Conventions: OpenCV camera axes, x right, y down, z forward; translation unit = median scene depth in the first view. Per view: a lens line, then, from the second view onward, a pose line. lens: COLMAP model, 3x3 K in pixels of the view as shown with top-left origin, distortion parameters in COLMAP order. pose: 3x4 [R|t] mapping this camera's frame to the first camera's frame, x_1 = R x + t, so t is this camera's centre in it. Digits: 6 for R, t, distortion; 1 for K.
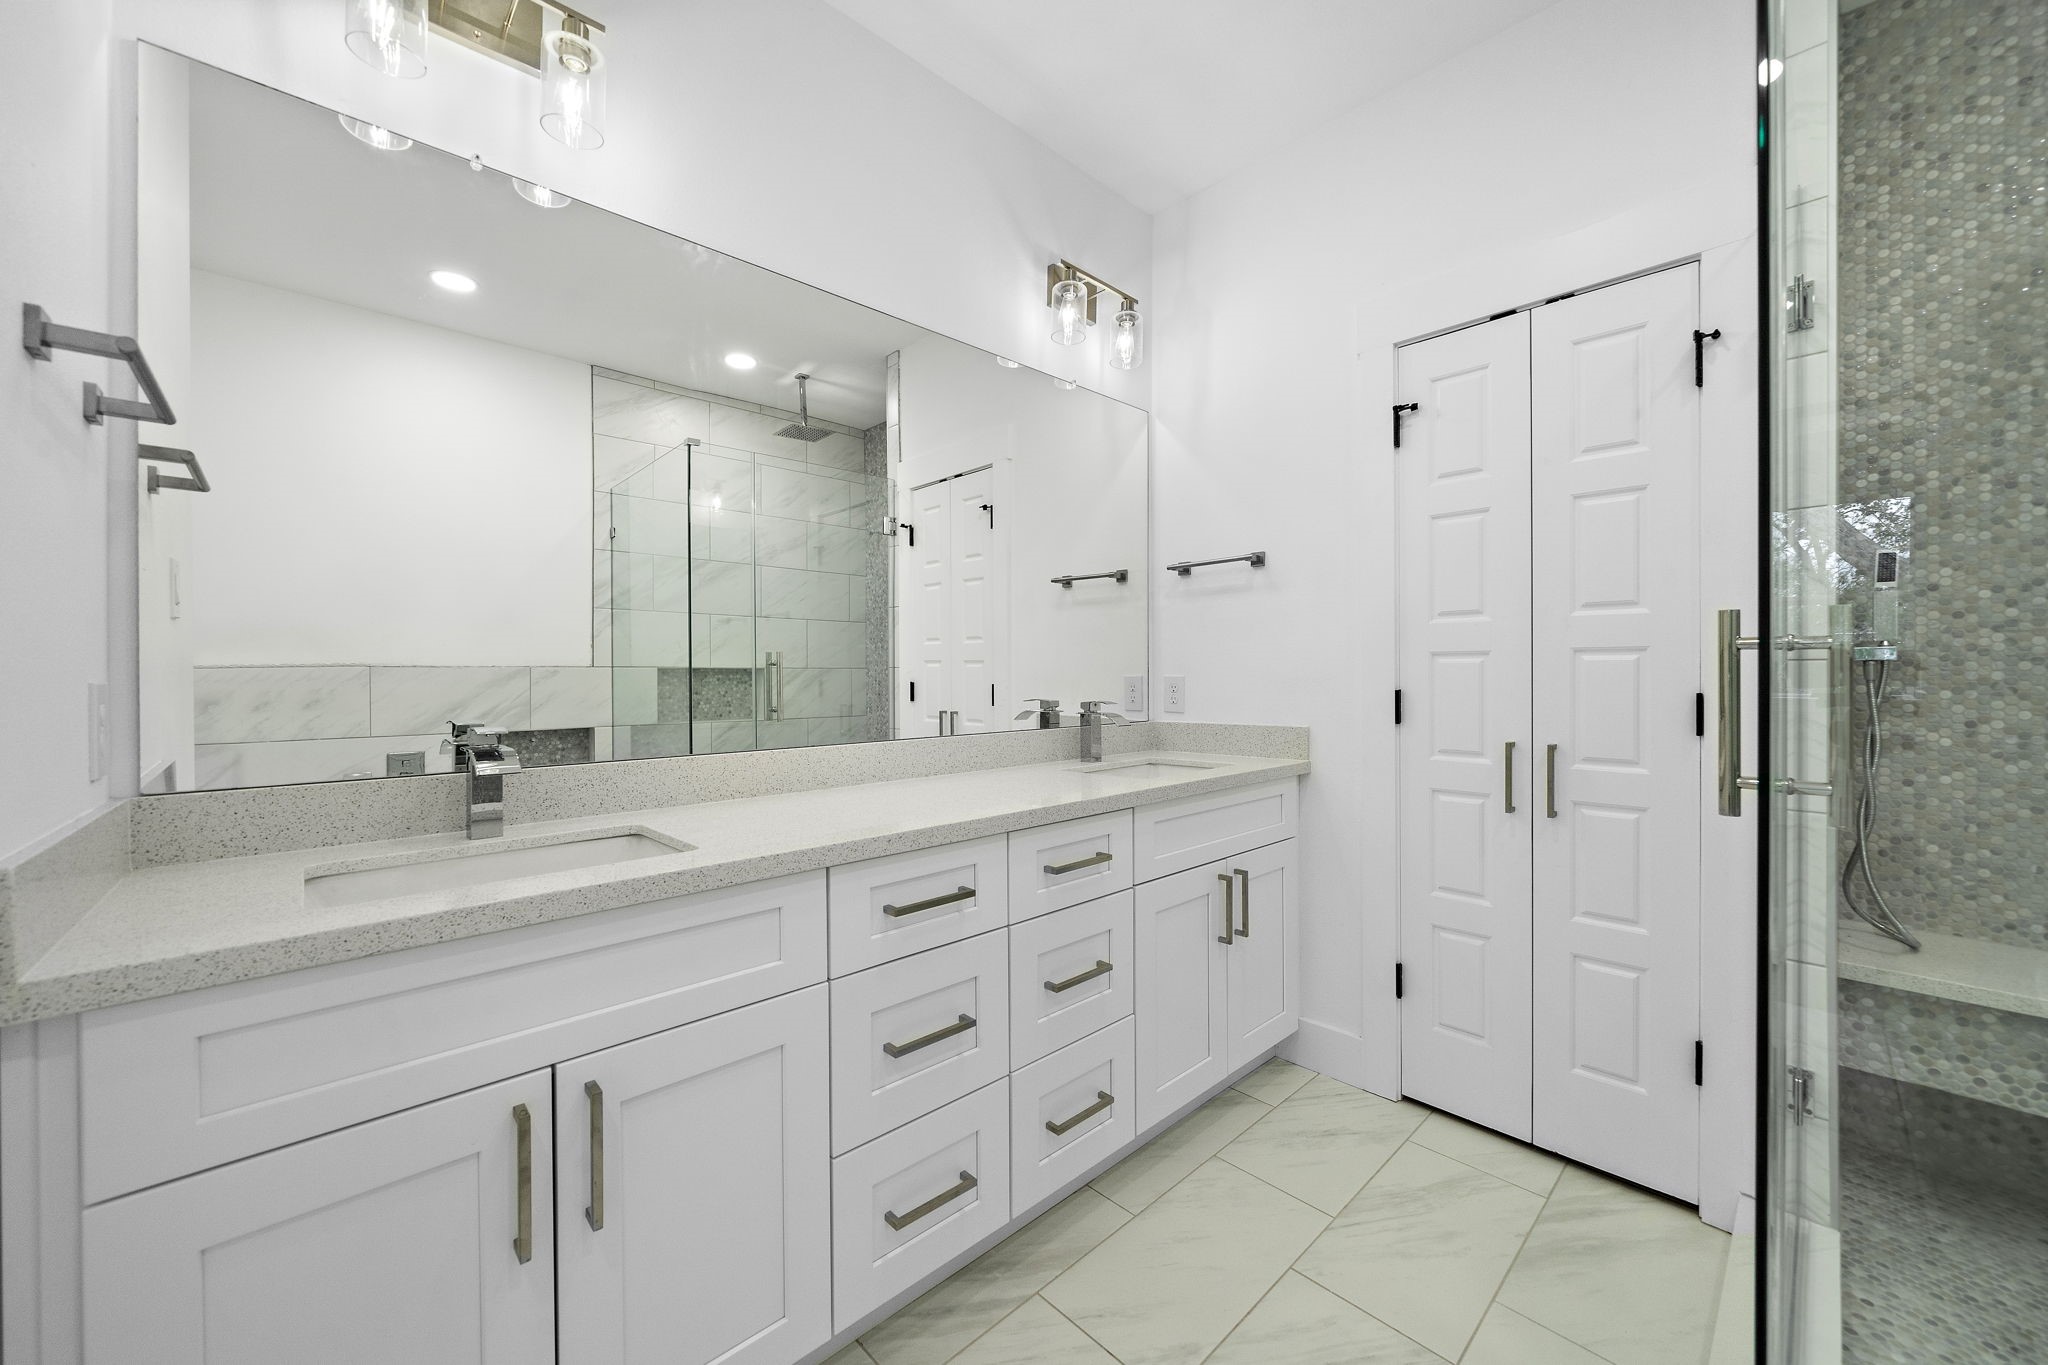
lens RADIAL K [[761.7, 0, 1033.4], [0, 761.7, 675.4], [0, 0, 1]] dist [-0.005662, 0.000470]
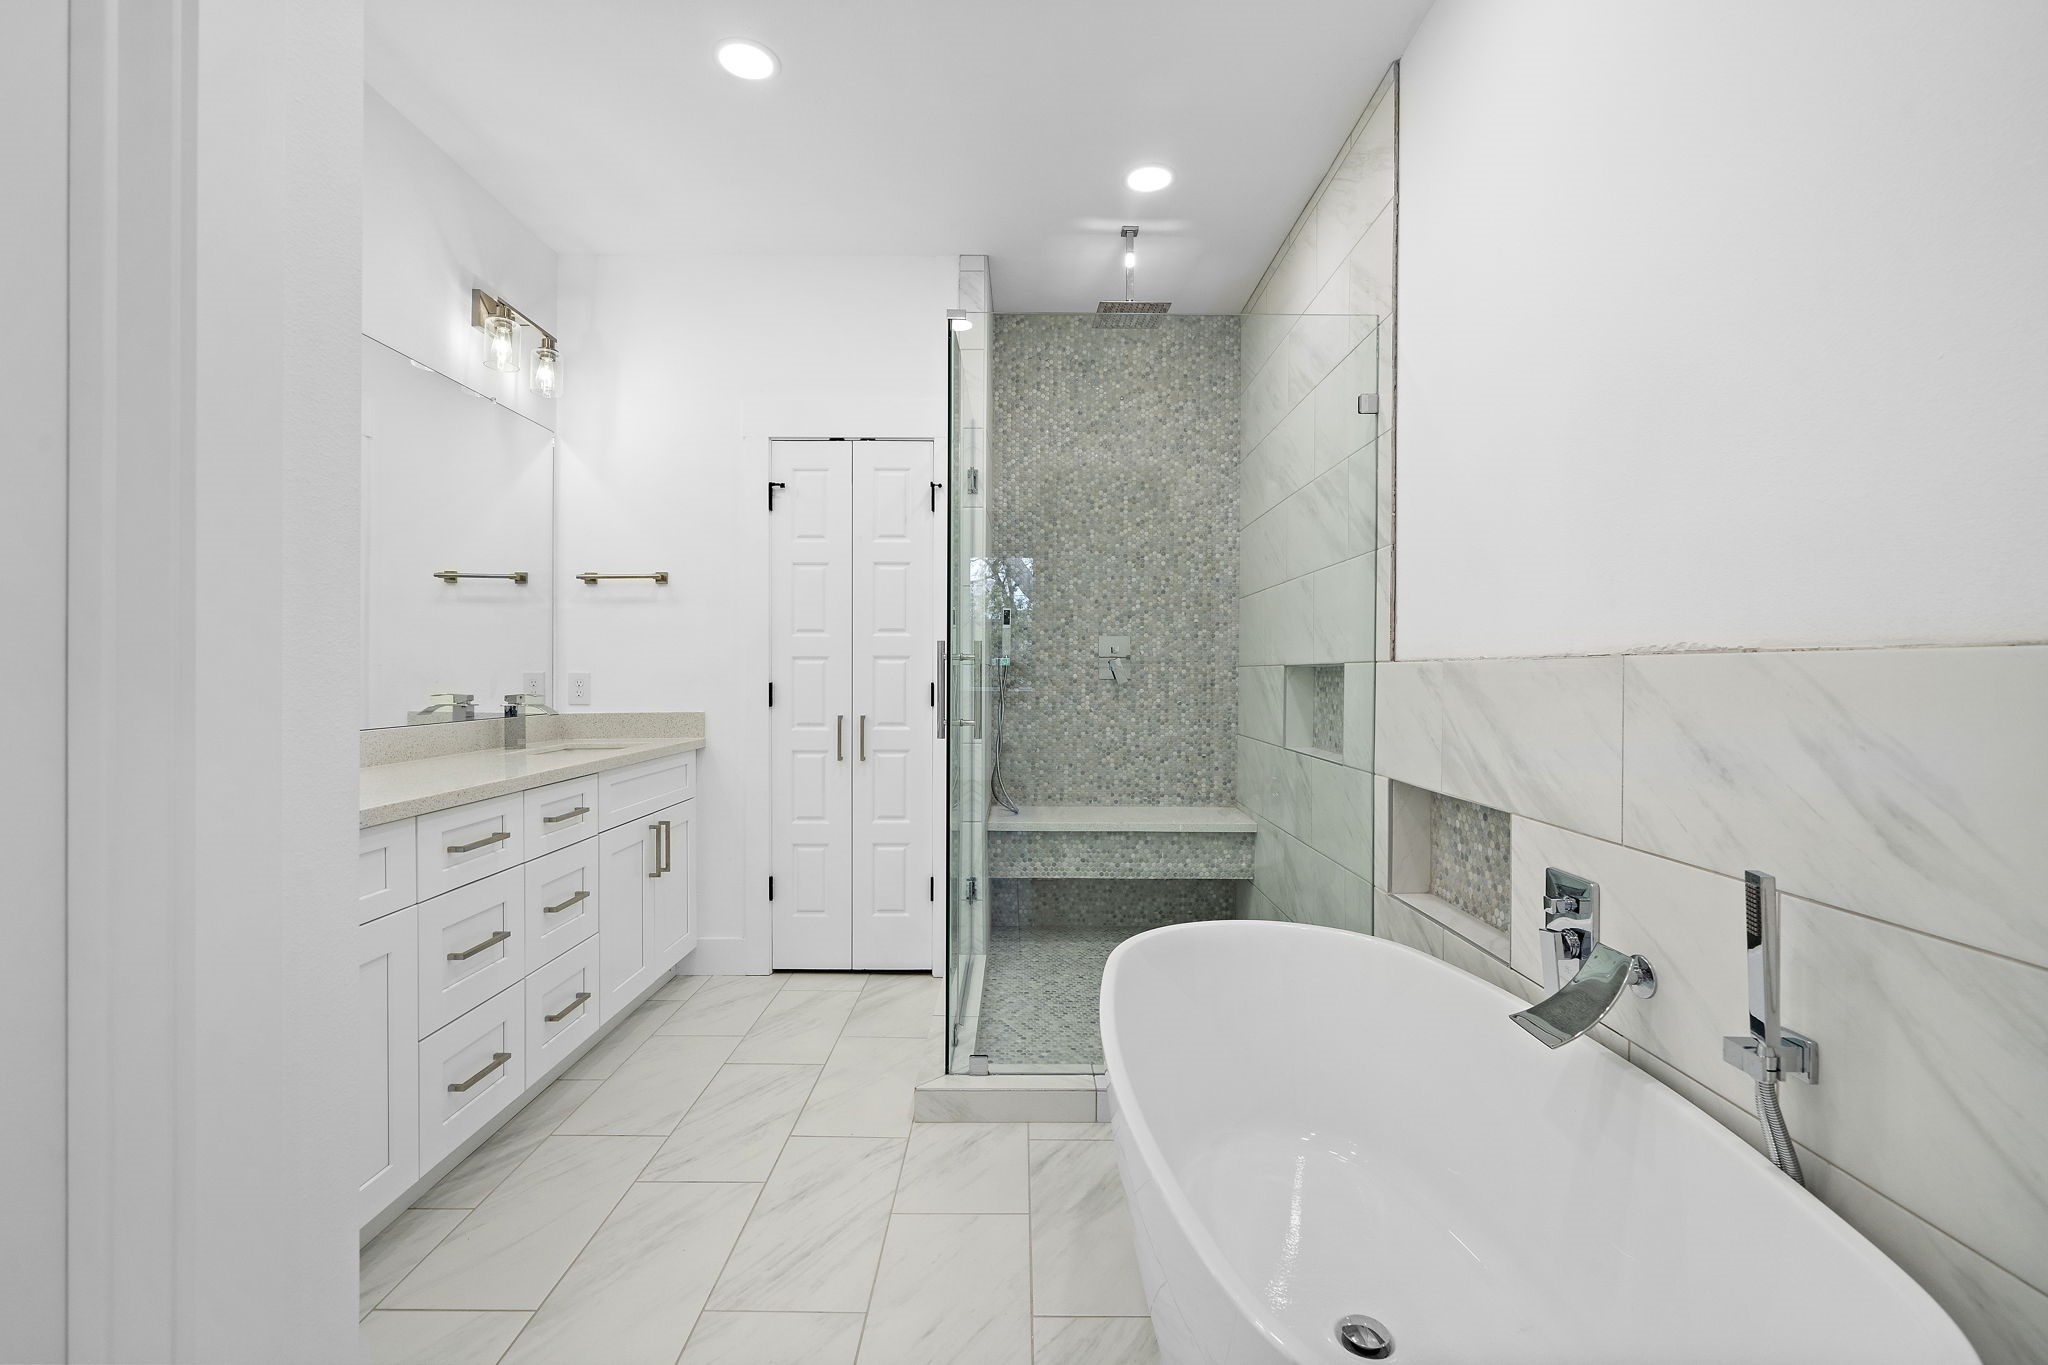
lens RADIAL K [[1037.5, 0, 1036.8], [0, 1037.5, 677.4], [0, 0, 1]] dist [0.001211, 0.000010]
pose [[0.689789, 0.002932, 0.724005, -0.649232], [-0.002386, 0.999996, -0.001776, 0.013279], [-0.724007, -0.000503, 0.689792, -0.777090]]
